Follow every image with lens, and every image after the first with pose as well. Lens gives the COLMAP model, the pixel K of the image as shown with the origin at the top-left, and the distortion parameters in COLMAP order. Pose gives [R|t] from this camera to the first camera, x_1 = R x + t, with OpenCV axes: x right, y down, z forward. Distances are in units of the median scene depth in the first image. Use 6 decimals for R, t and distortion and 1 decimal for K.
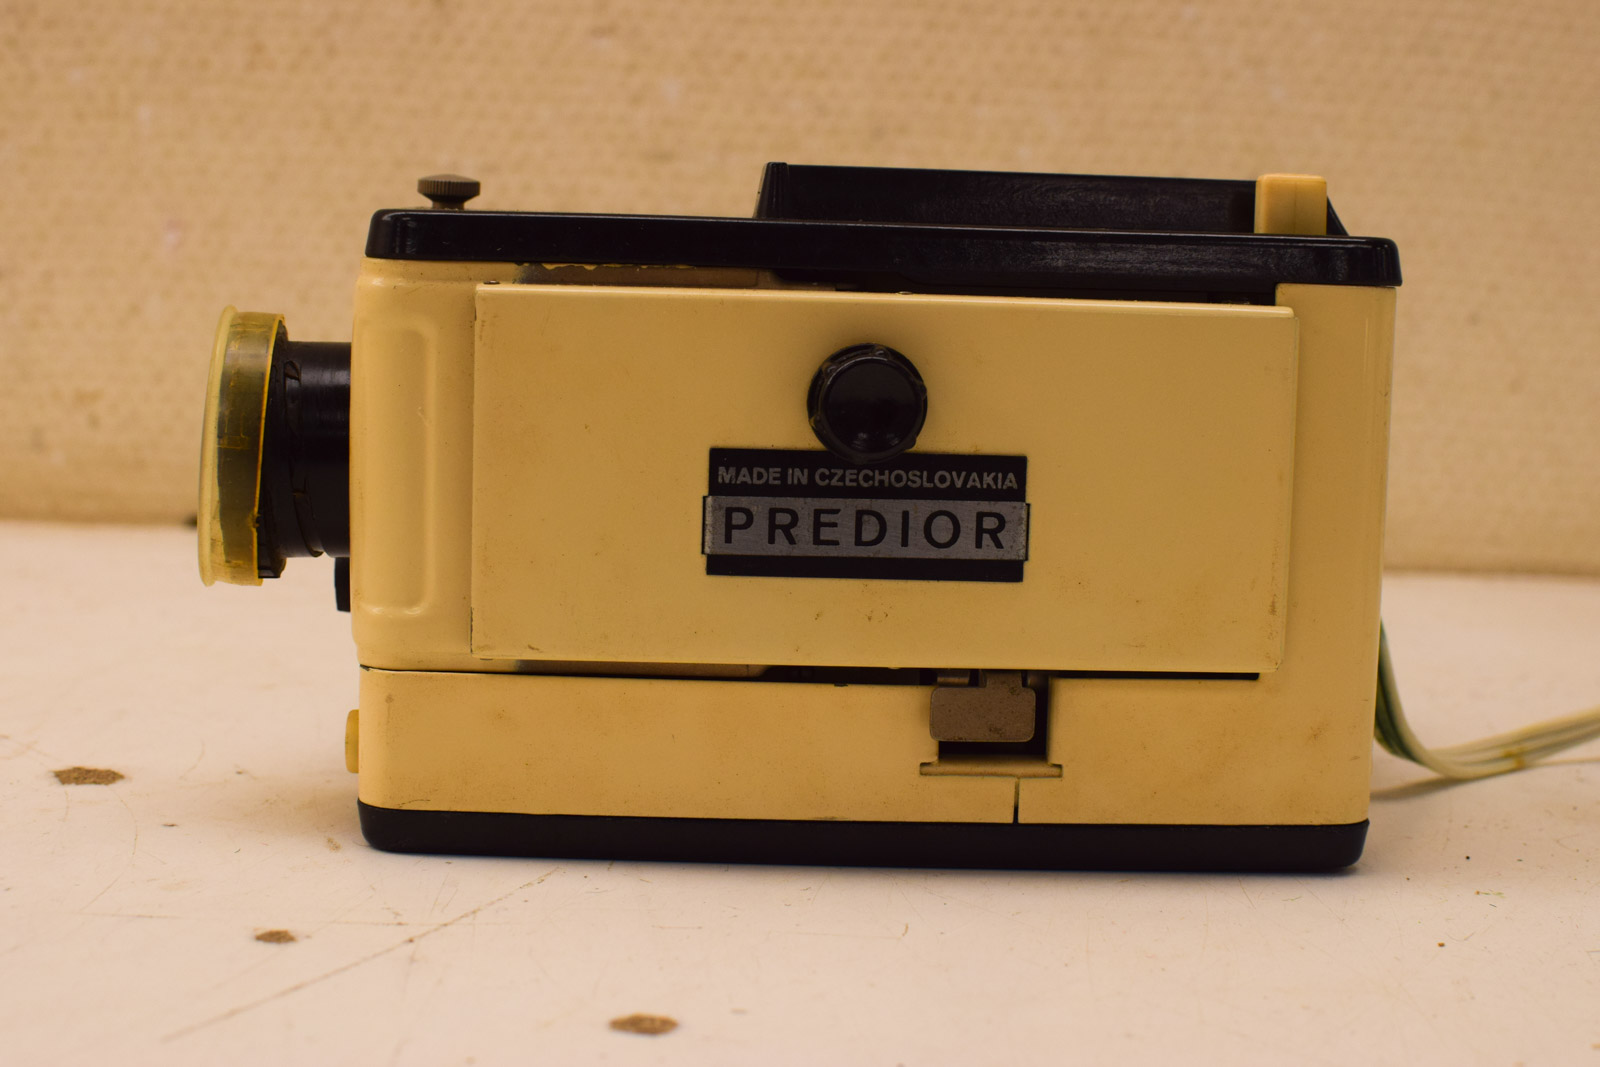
lens RADIAL K [[2514.7, 0, 805.7], [0, 2514.7, 524.1], [0, 0, 1]] dist [-0.203325, 0.000000]
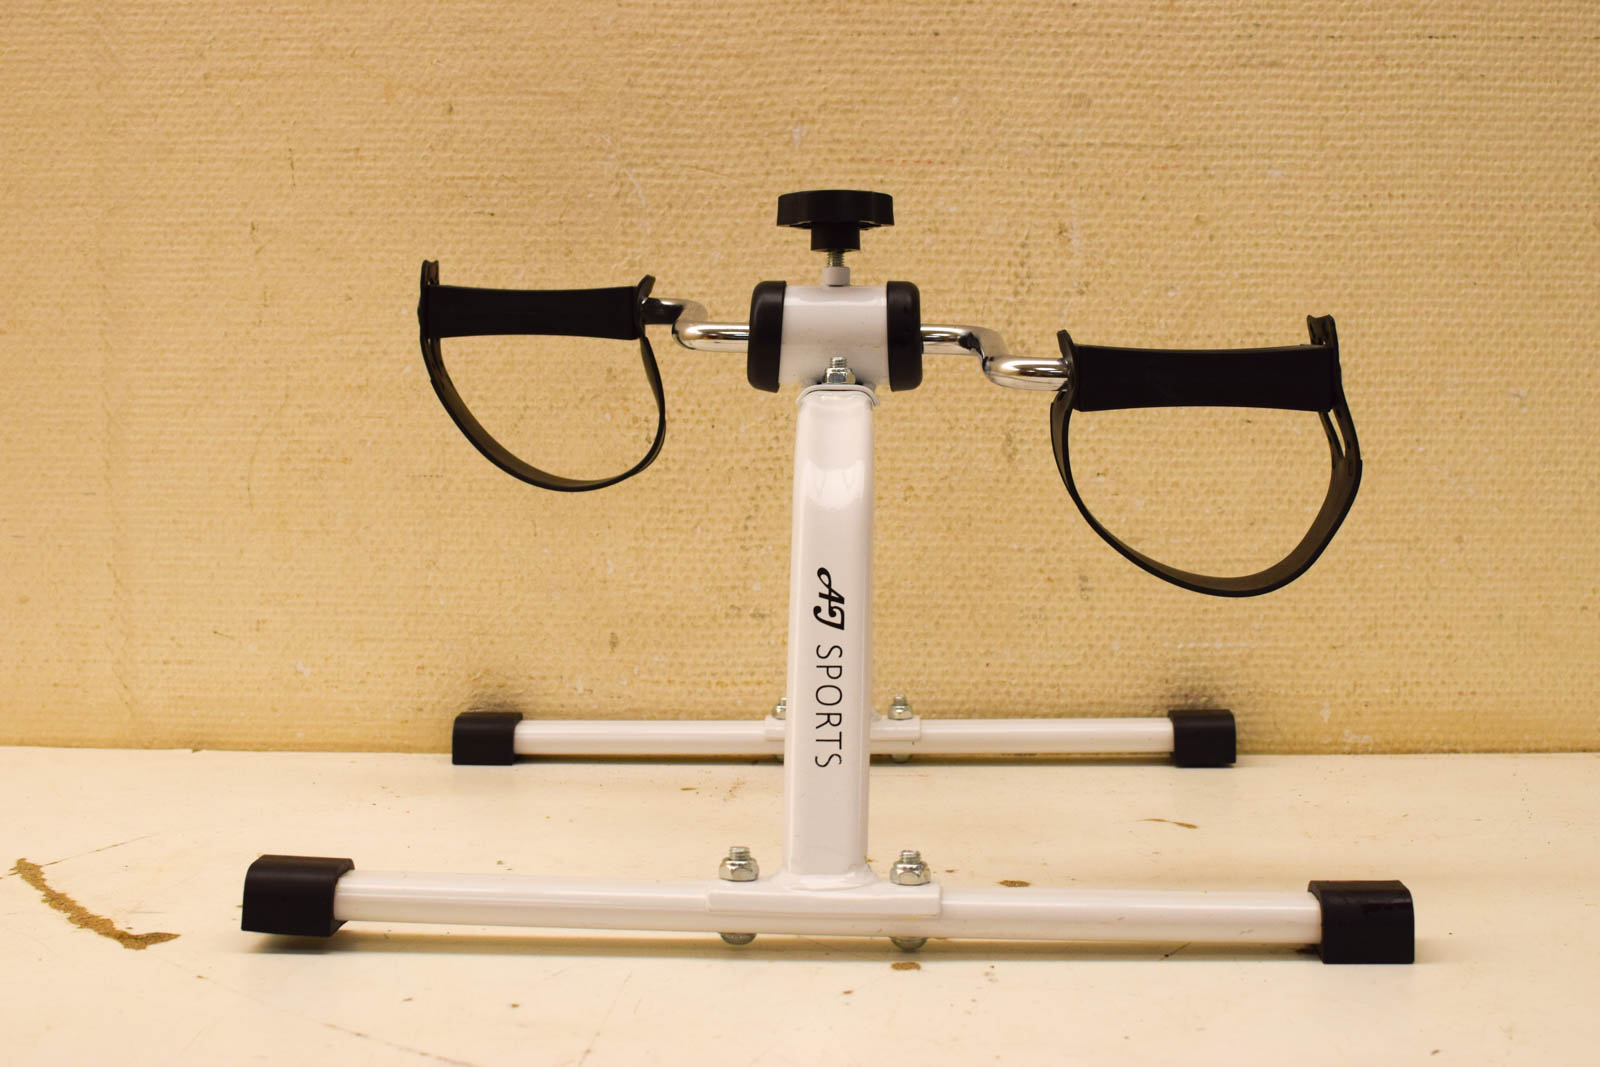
lens RADIAL K [[2514.7, 0, 793.8], [0, 2514.7, 540.8], [0, 0, 1]] dist [-0.203325, 0.000000]
pose [[0.996818, -0.038826, -0.069620, -0.178890], [0.034017, 0.997039, -0.068967, -0.029741], [0.072092, 0.066379, 0.995187, -0.837424]]
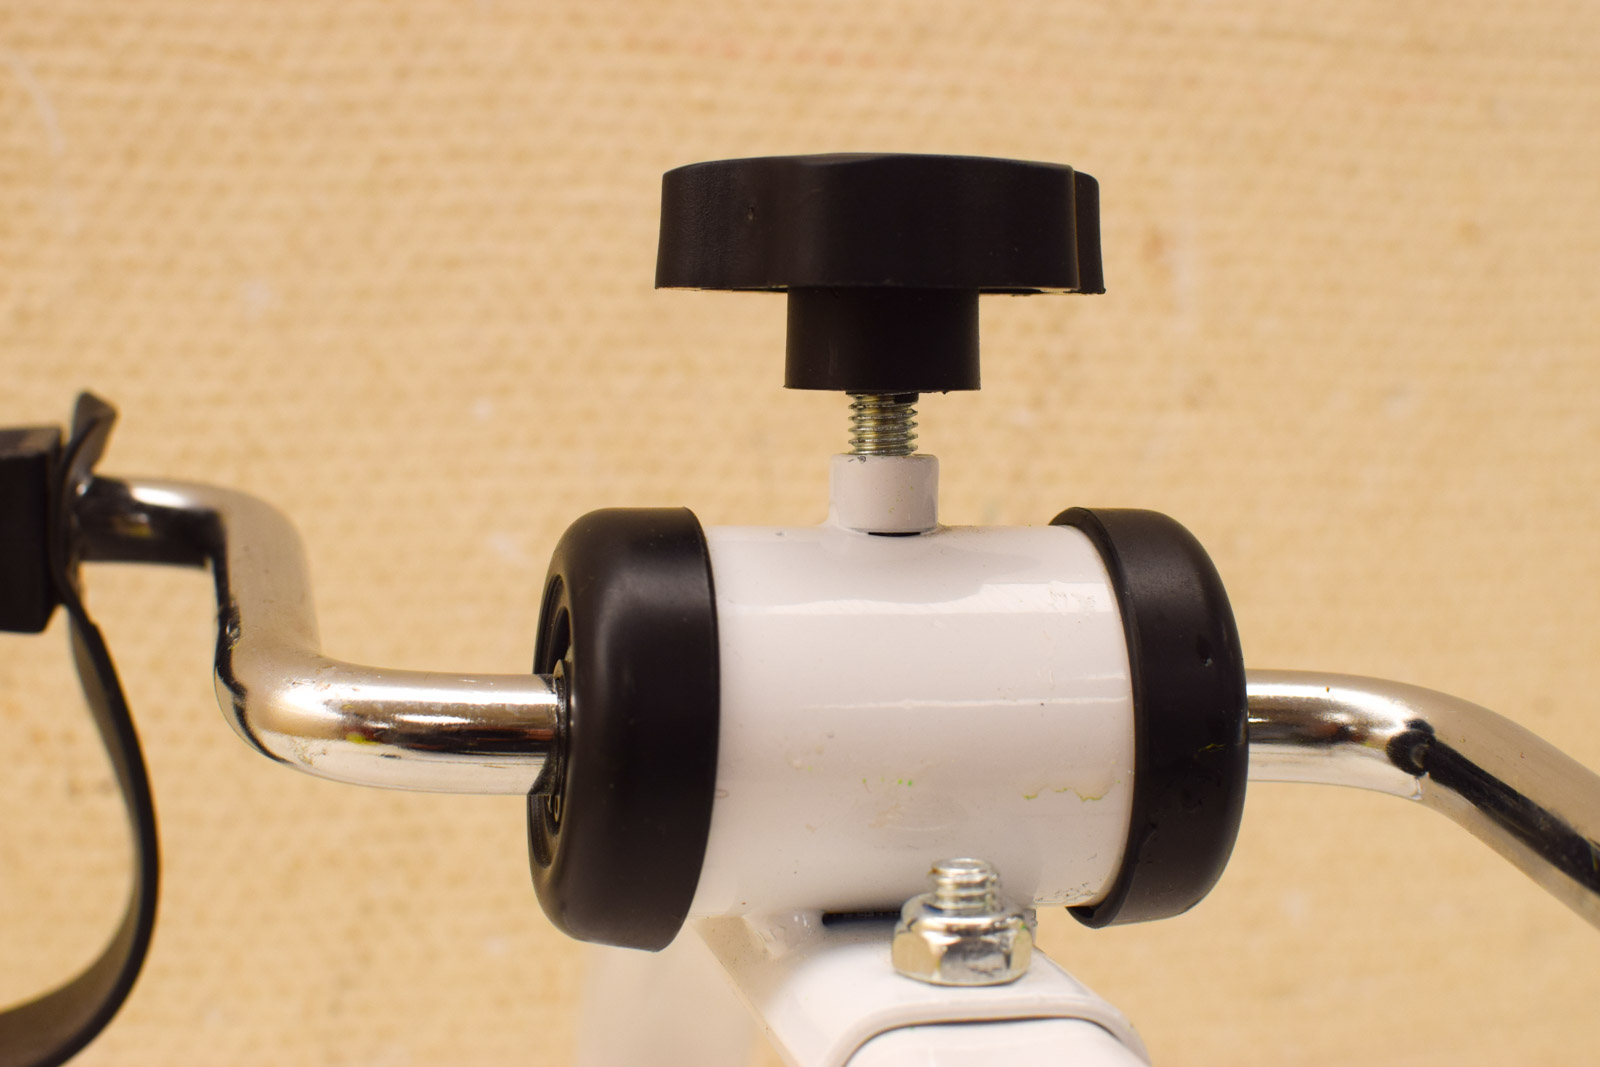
lens RADIAL K [[2514.7, 0, 808.0], [0, 2514.7, 534.7], [0, 0, 1]] dist [-0.203325, 0.000000]
pose [[0.980151, -0.045400, 0.192983, -0.340700], [0.050830, 0.998436, -0.023274, -0.277988], [-0.191625, 0.032622, 0.980926, 0.286175]]
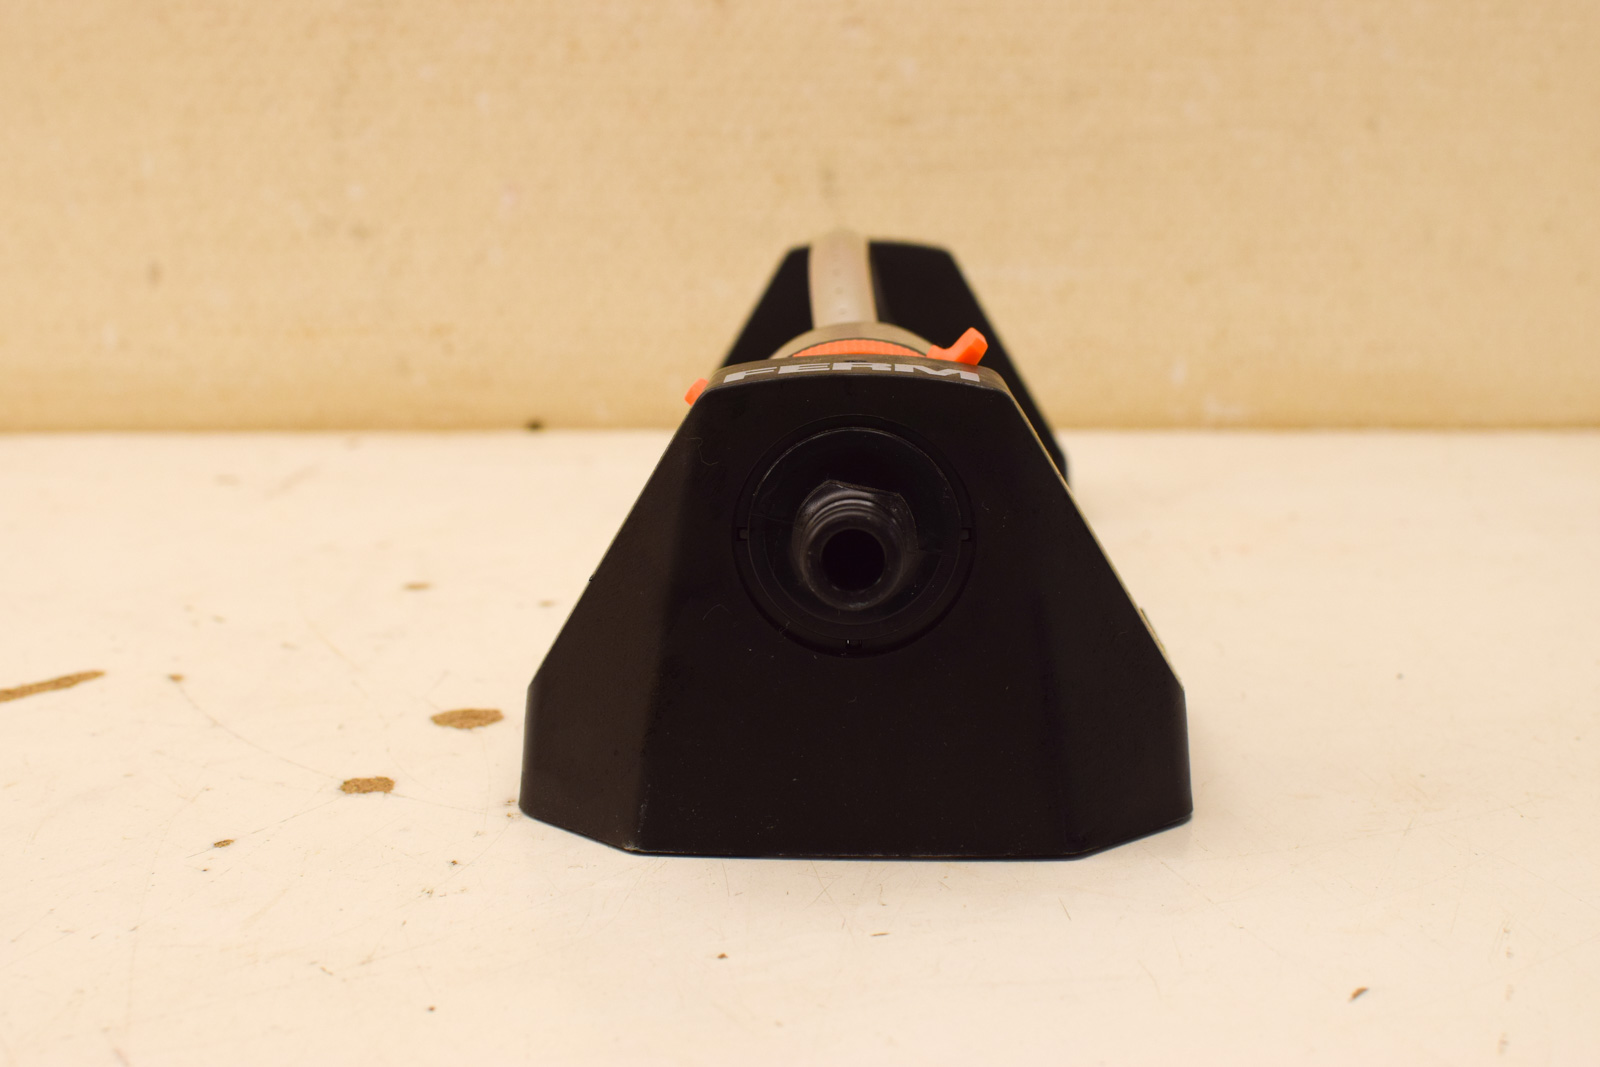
lens RADIAL K [[2514.7, 0, 848.5], [0, 2514.7, 531.6], [0, 0, 1]] dist [-0.203325, 0.000000]
pose [[0.999260, -0.038472, 0.000507, -0.093713], [0.038343, 0.996838, 0.069592, -0.030278], [-0.003183, -0.069521, 0.997575, -0.265462]]
